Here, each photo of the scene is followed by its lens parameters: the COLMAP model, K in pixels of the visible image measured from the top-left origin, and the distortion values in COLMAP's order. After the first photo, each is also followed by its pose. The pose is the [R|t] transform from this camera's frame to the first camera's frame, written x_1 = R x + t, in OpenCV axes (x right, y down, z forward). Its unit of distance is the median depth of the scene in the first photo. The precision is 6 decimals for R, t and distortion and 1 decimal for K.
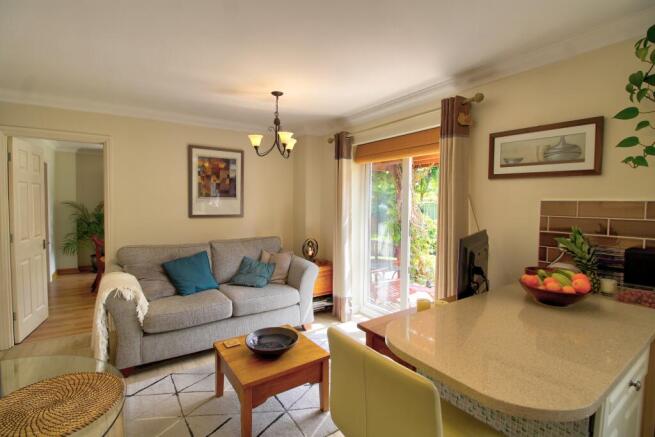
lens RADIAL K [[300.5, 0, 324.5], [0, 300.5, 218.2], [0, 0, 1]] dist [-0.021842, -0.004694]
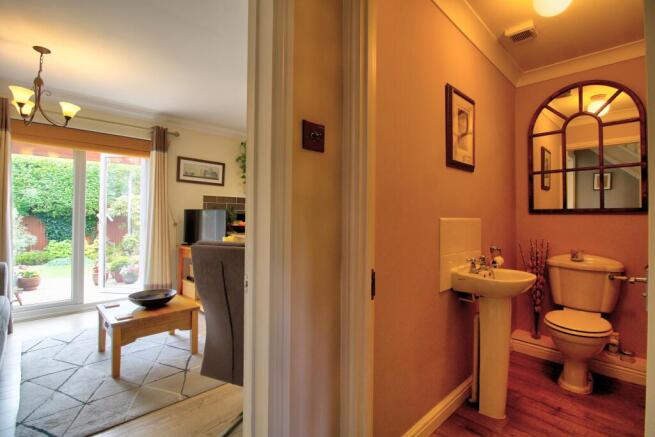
lens RADIAL K [[300.5, 0, 326.1], [0, 300.5, 216.8], [0, 0, 1]] dist [-0.021842, -0.004694]
pose [[-0.165447, -0.010529, 0.986162, -1.087965], [0.036068, 0.999209, 0.016720, 0.064171], [-0.985559, 0.038335, -0.164936, 0.354375]]
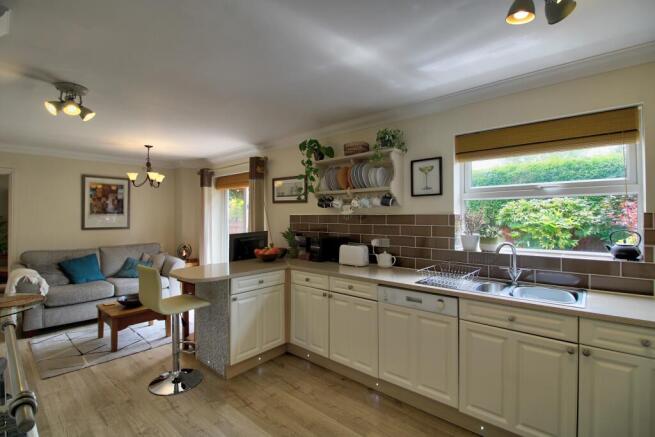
lens RADIAL K [[300.5, 0, 328.3], [0, 300.5, 216.9], [0, 0, 1]] dist [-0.021842, -0.004694]
pose [[0.965793, -0.011797, 0.259047, 0.331016], [0.024452, 0.998657, -0.045684, 0.034393], [-0.258160, 0.050456, 0.964784, -0.684035]]
